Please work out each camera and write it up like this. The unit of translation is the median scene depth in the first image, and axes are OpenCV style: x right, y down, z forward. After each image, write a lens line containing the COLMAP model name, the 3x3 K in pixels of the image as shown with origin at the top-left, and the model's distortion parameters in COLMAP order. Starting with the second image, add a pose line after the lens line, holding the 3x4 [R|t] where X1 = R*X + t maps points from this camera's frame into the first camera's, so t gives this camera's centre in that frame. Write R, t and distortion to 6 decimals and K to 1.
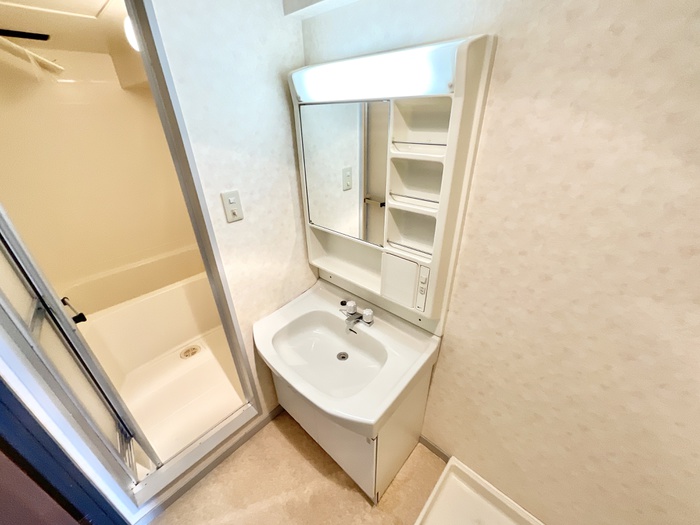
lens RADIAL K [[280.0, 0, 349.9], [0, 280.0, 260.3], [0, 0, 1]] dist [-0.003046, 0.000451]
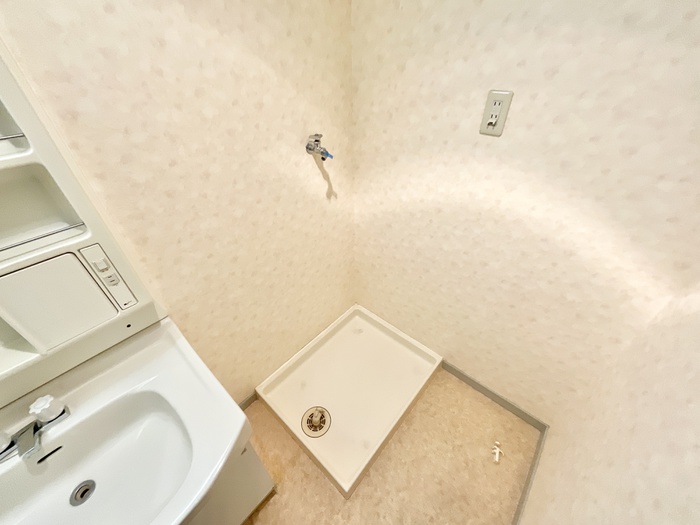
lens RADIAL K [[280.0, 0, 347.2], [0, 280.0, 262.6], [0, 0, 1]] dist [-0.003046, 0.000451]
pose [[-0.004021, -0.592324, 0.805690, -0.266544], [0.487762, 0.702190, 0.518669, 0.006204], [-0.872968, 0.395070, 0.286089, 0.316133]]
